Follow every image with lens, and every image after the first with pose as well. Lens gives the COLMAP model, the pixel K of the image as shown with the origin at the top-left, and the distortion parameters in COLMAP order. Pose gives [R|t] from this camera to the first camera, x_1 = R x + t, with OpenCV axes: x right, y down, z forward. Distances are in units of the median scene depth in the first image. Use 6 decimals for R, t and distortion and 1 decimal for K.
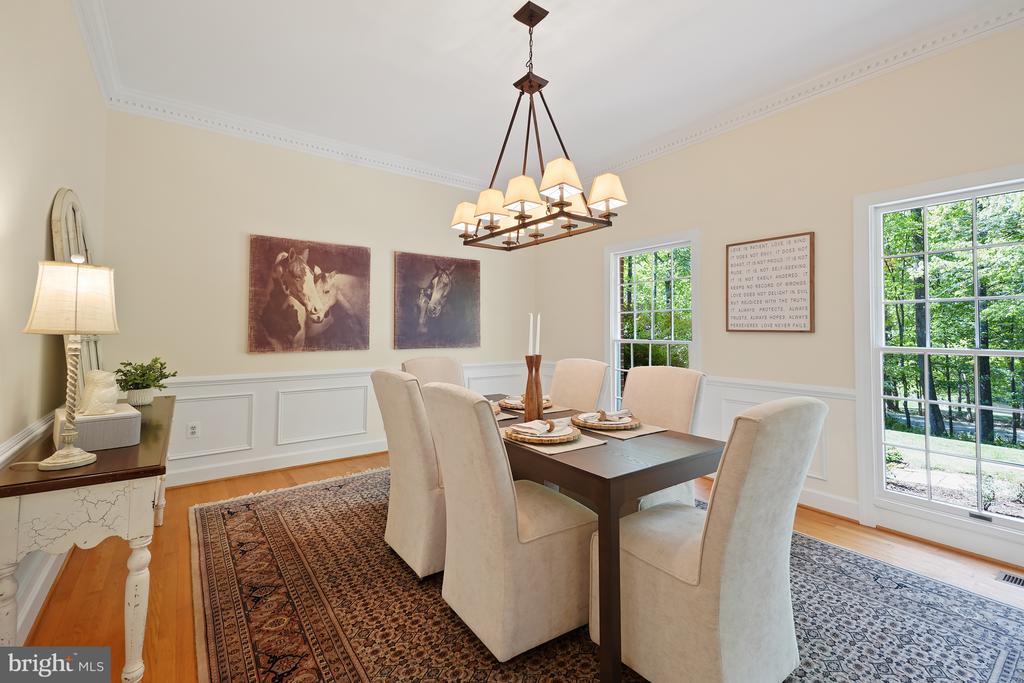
lens RADIAL K [[442.2, 0, 514.4], [0, 442.2, 331.8], [0, 0, 1]] dist [0.035875, -0.000094]
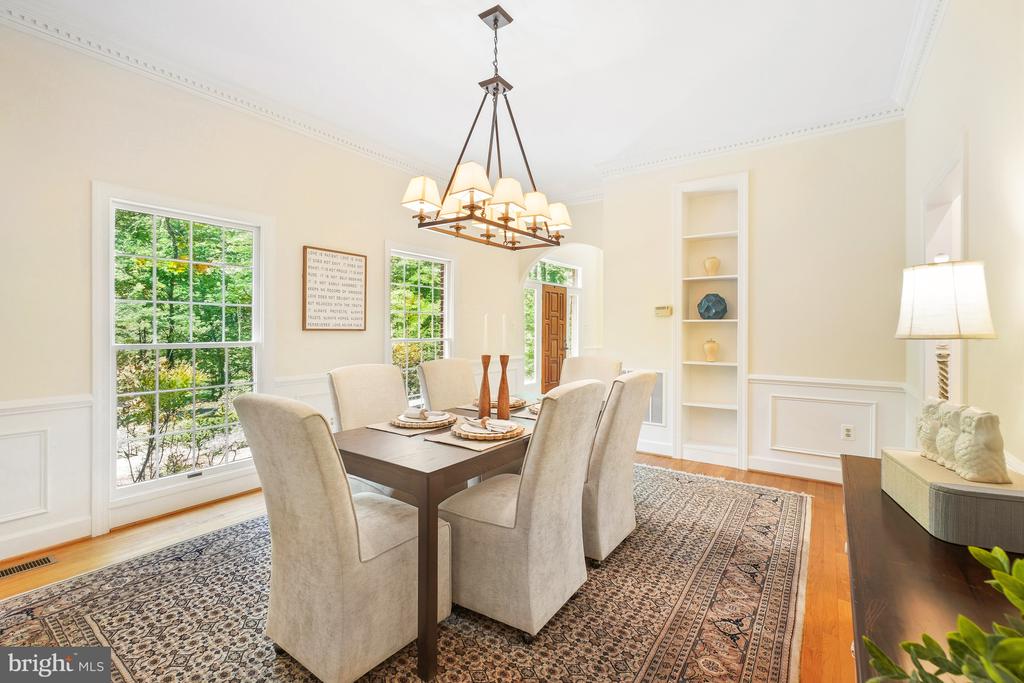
lens RADIAL K [[440.1, 0, 510.9], [0, 440.1, 335.4], [0, 0, 1]] dist [-0.001408, 0.000623]
pose [[-0.303695, -0.019158, 0.952577, -0.916222], [0.002524, 0.999778, 0.020912, -0.012657], [-0.952766, 0.008755, -0.303579, 1.231698]]
